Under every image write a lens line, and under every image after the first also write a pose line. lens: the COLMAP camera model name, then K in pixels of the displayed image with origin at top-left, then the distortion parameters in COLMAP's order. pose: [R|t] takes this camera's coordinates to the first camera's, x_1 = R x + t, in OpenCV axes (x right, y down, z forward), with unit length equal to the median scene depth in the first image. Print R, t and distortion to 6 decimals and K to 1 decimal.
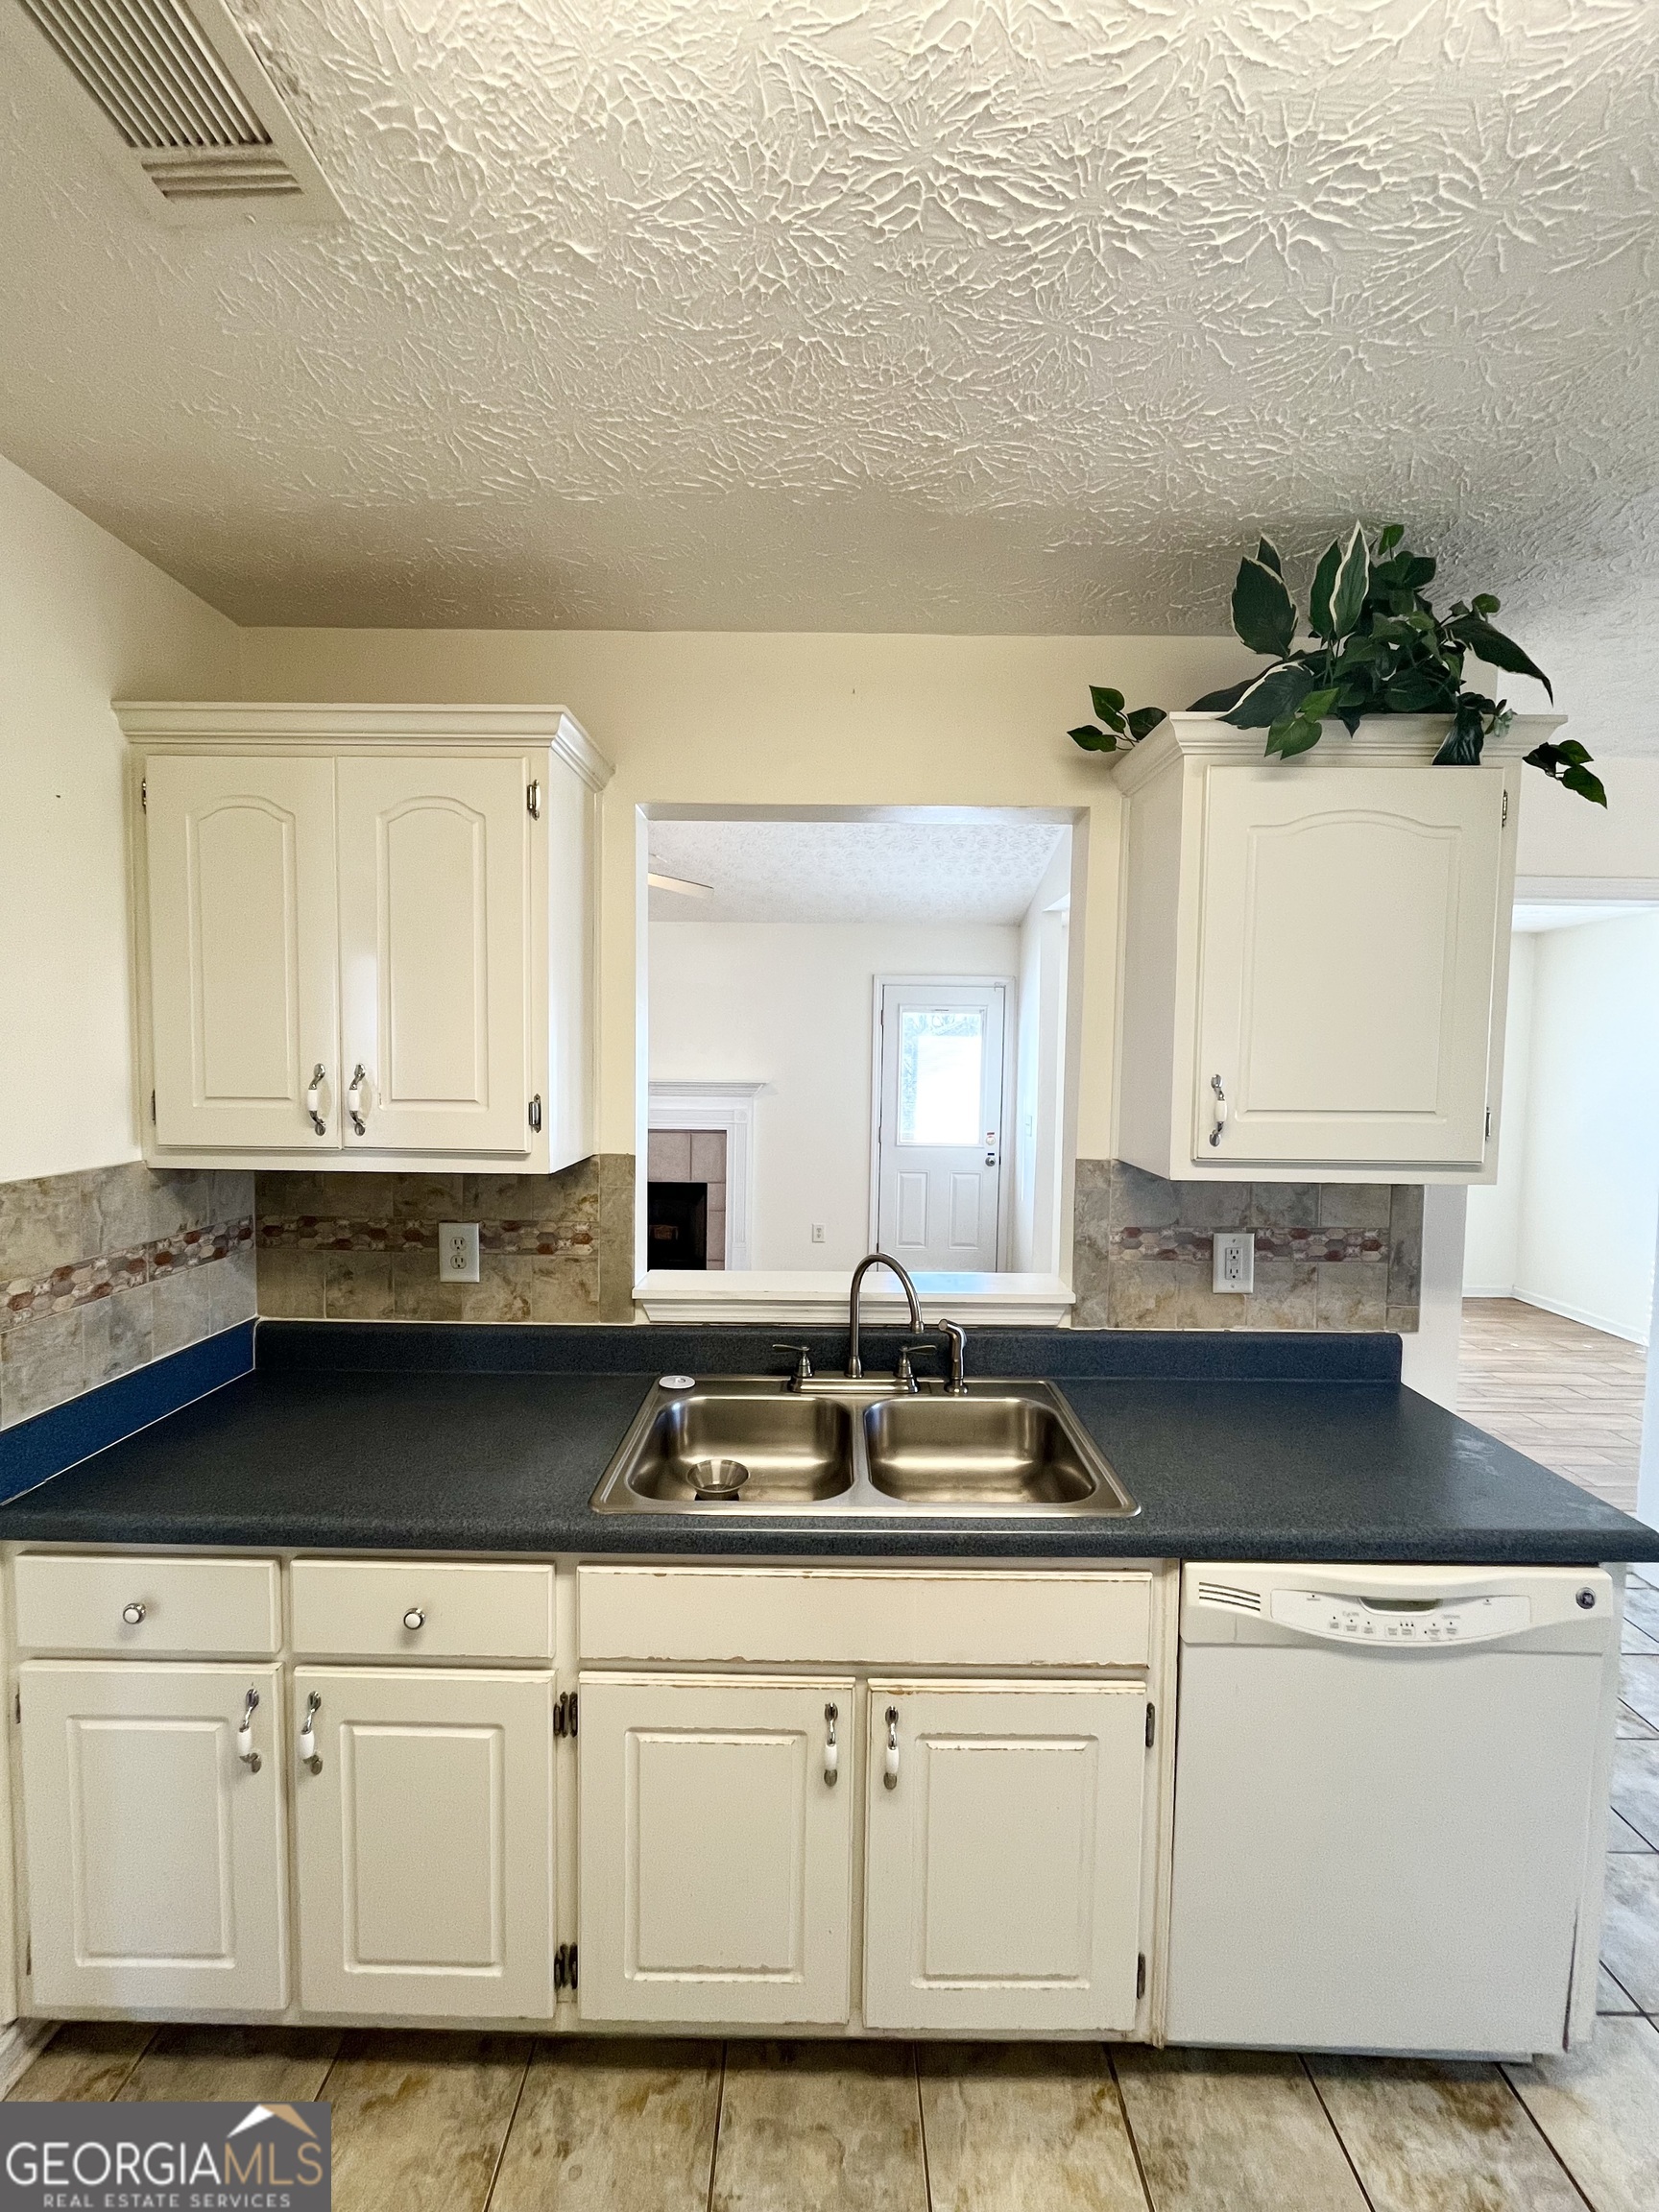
lens RADIAL K [[889.4, 0, 828.2], [0, 889.4, 1108.0], [0, 0, 1]] dist [-0.000369, 0.000063]
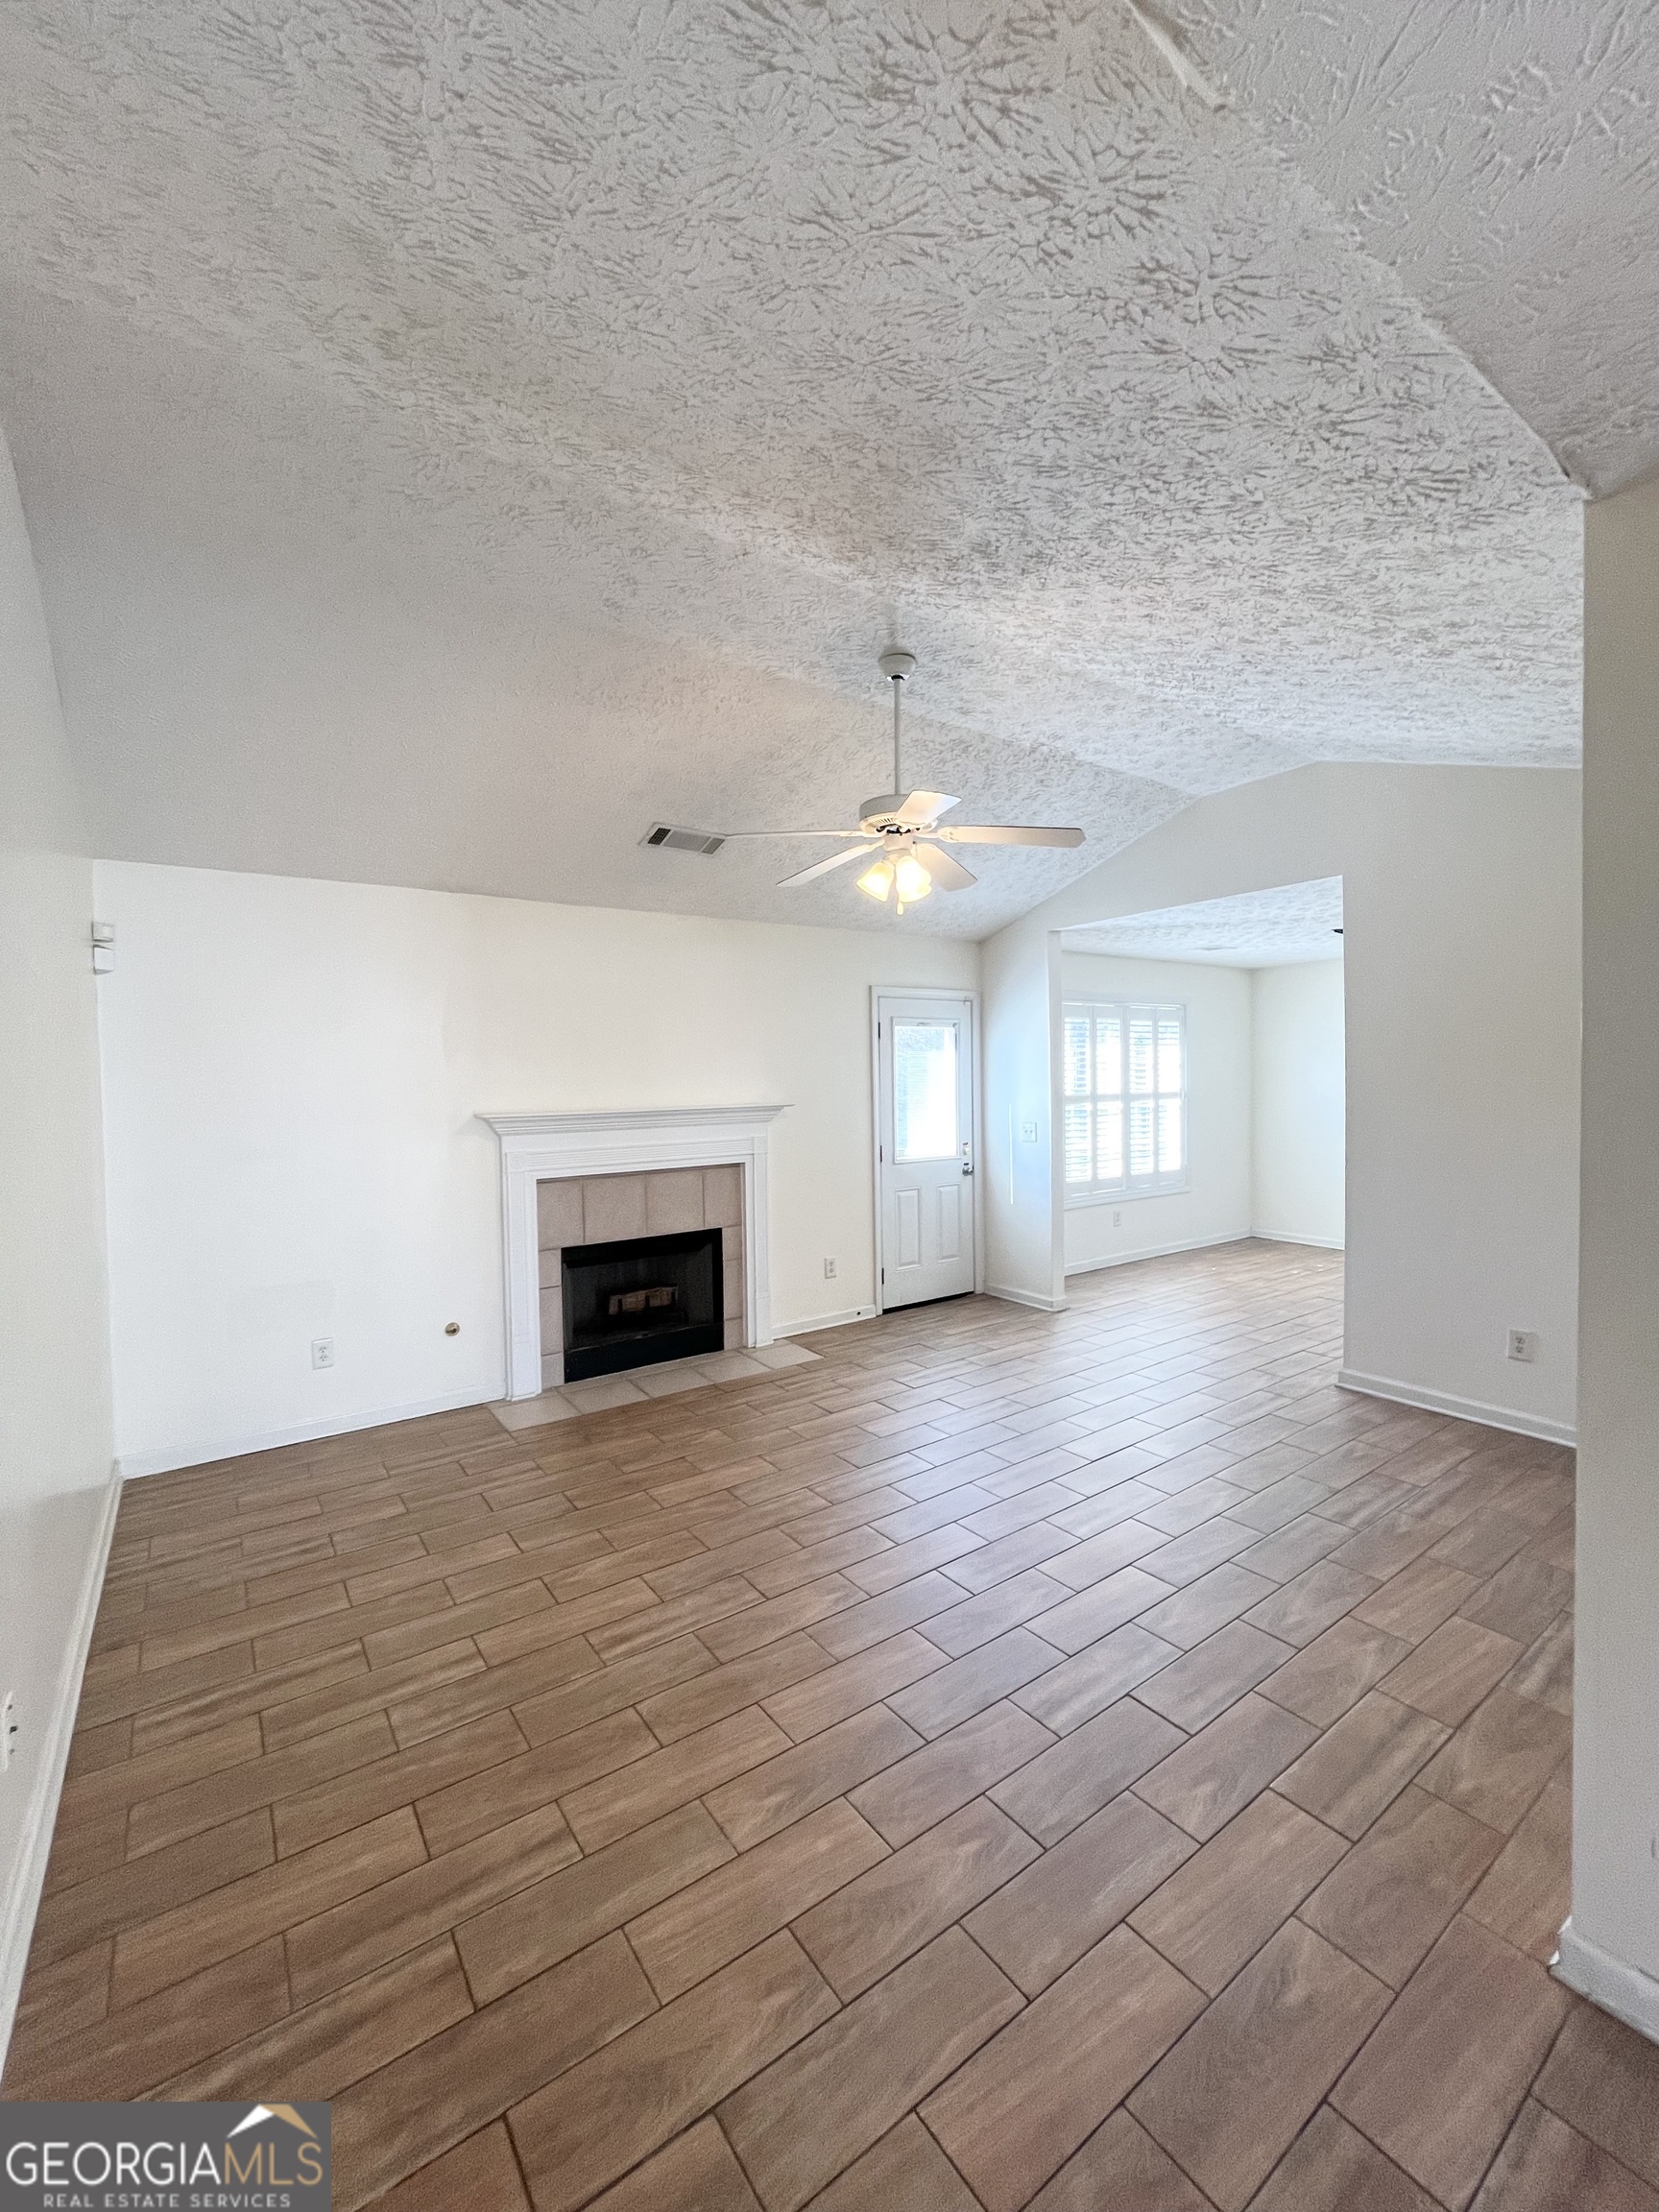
lens RADIAL K [[889.4, 0, 829.6], [0, 889.4, 1097.6], [0, 0, 1]] dist [-0.000369, 0.000063]
pose [[0.809906, -0.042958, 0.584984, -0.538491], [0.063035, 0.997913, -0.013991, -0.020030], [-0.583163, 0.048206, 0.810924, 0.261205]]
